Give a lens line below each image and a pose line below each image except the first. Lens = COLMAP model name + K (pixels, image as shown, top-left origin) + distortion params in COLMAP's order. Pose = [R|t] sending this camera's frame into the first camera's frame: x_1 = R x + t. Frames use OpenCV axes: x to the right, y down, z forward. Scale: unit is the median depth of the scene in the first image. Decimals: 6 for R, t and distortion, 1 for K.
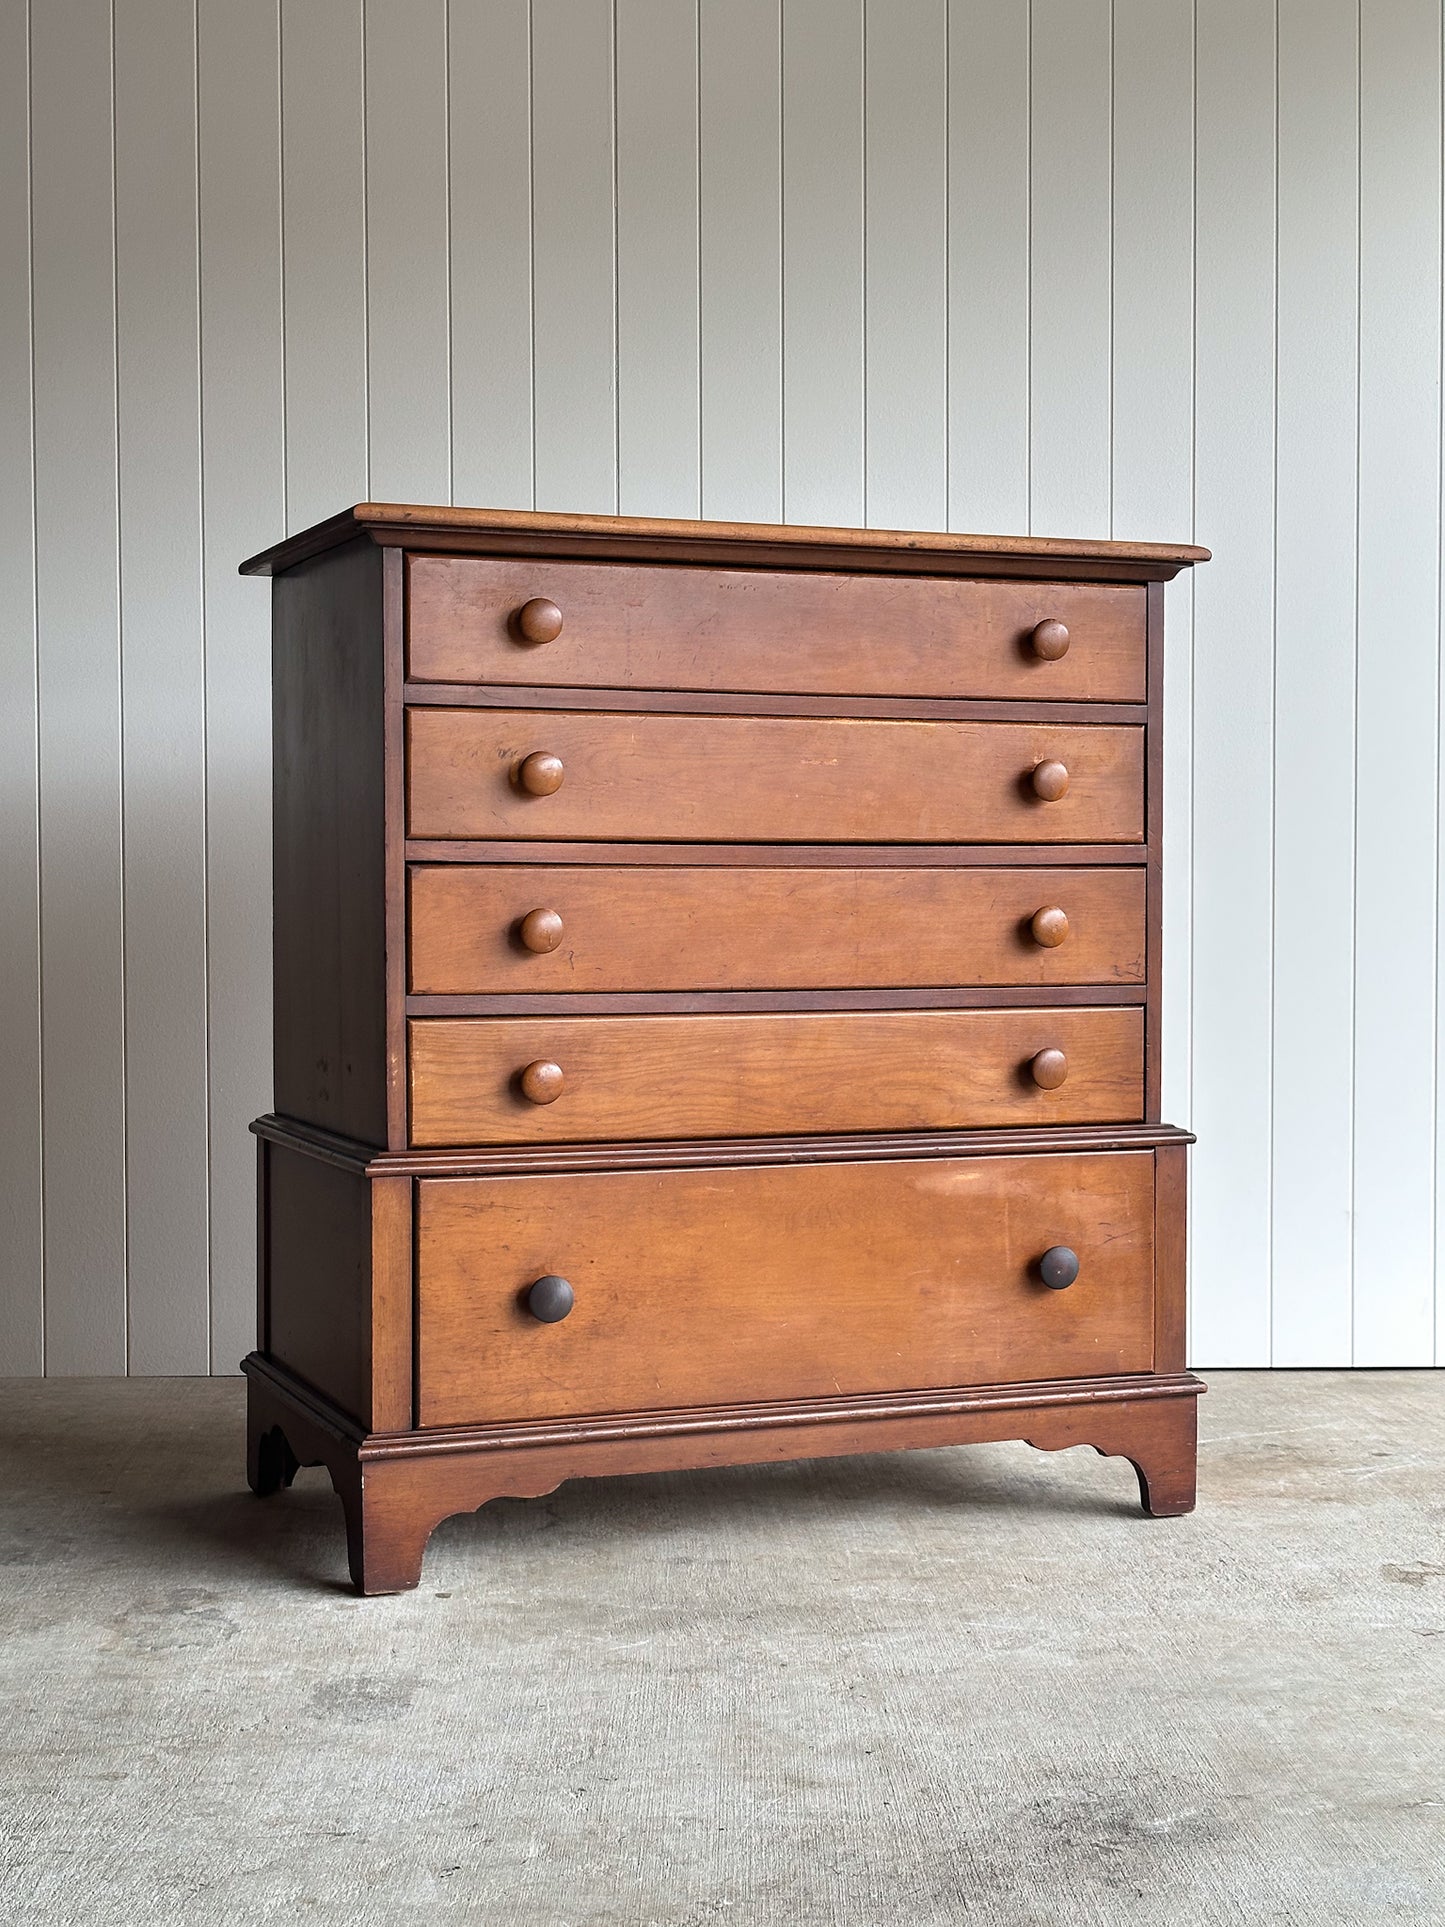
lens RADIAL K [[2780.9, 0, 711.3], [0, 2780.9, 917.0], [0, 0, 1]] dist [0.035997, 0.000000]
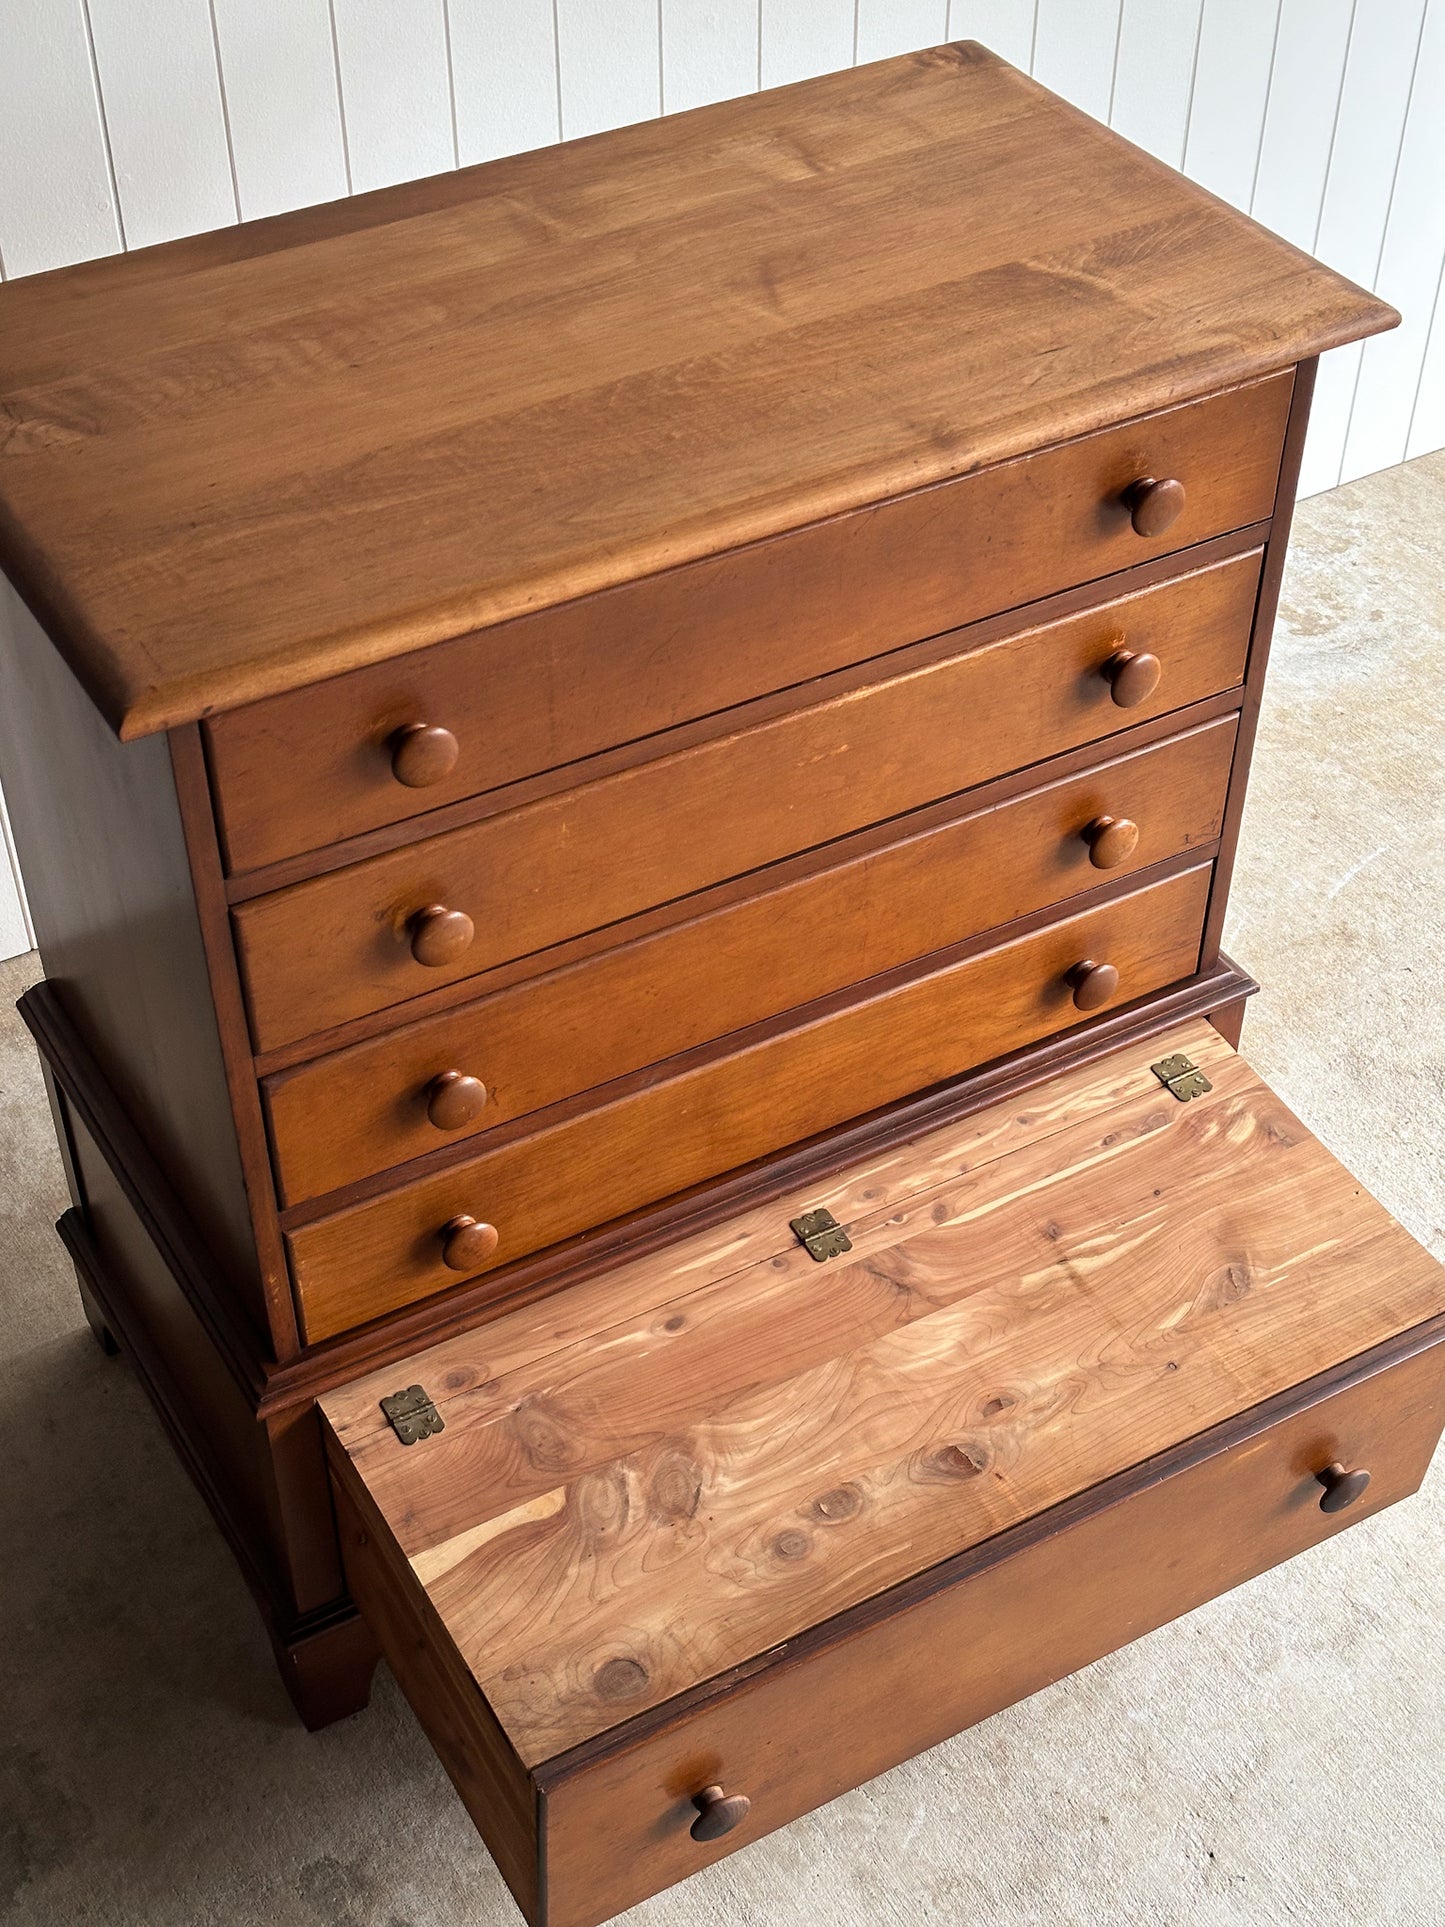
lens RADIAL K [[2780.9, 0, 710.4], [0, 2780.9, 974.2], [0, 0, 1]] dist [0.035997, 0.000000]
pose [[0.989405, -0.098149, 0.106975, -0.069755], [0.003032, 0.750660, 0.660682, -0.488753], [-0.145147, -0.653357, 0.743005, 0.487273]]
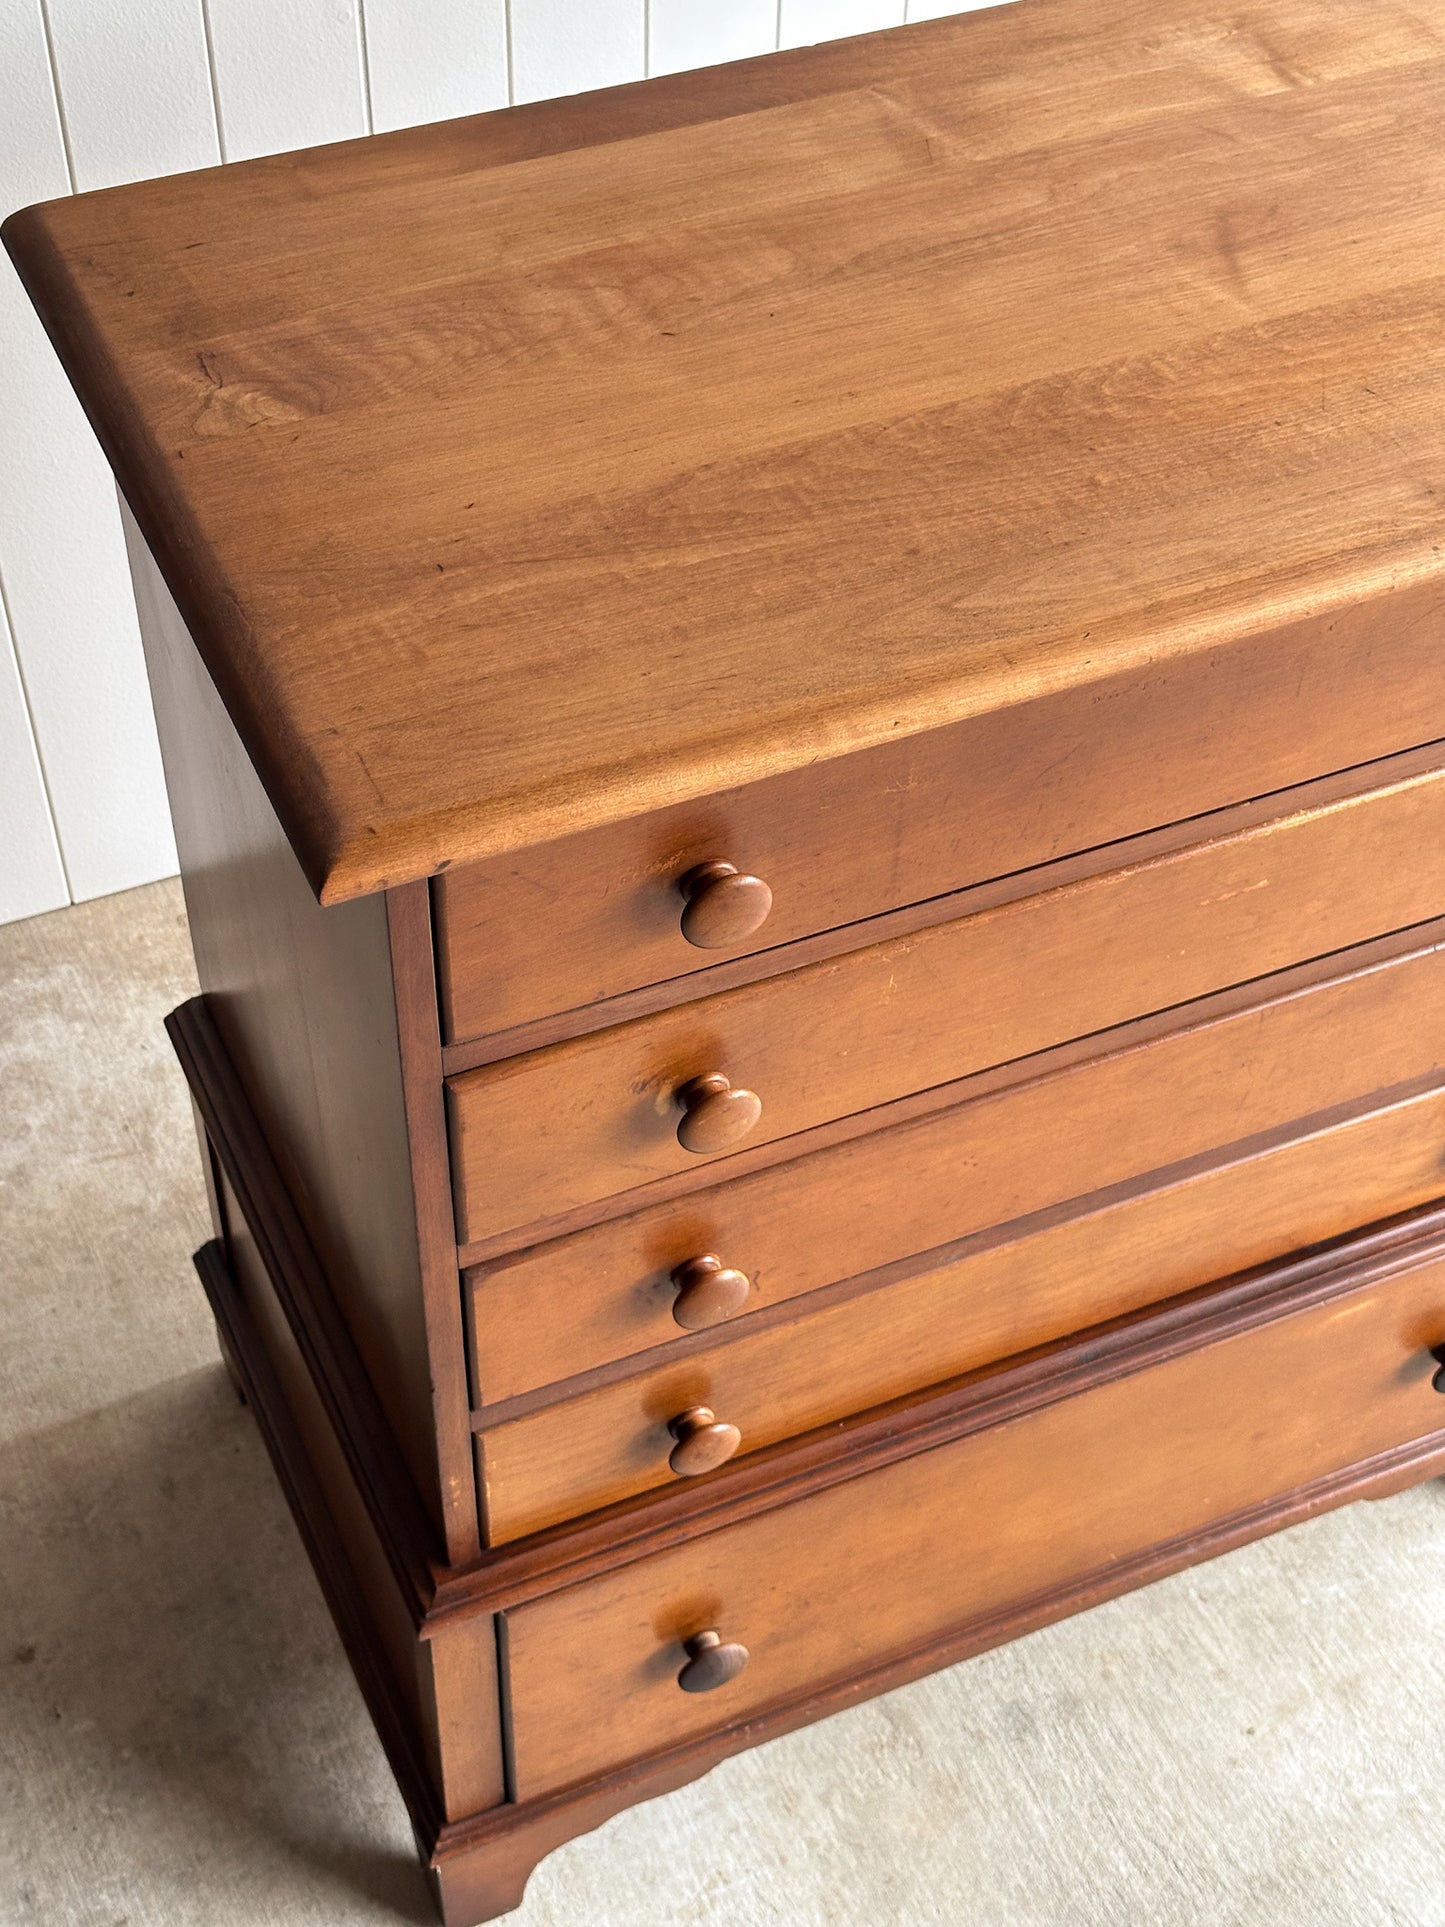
lens RADIAL K [[2780.9, 0, 701.0], [0, 2780.9, 937.2], [0, 0, 1]] dist [0.035997, 0.000000]
pose [[0.998903, -0.012649, 0.045089, -0.086712], [-0.023901, 0.690283, 0.723145, -0.439975], [-0.040271, -0.723429, 0.689223, 0.677250]]
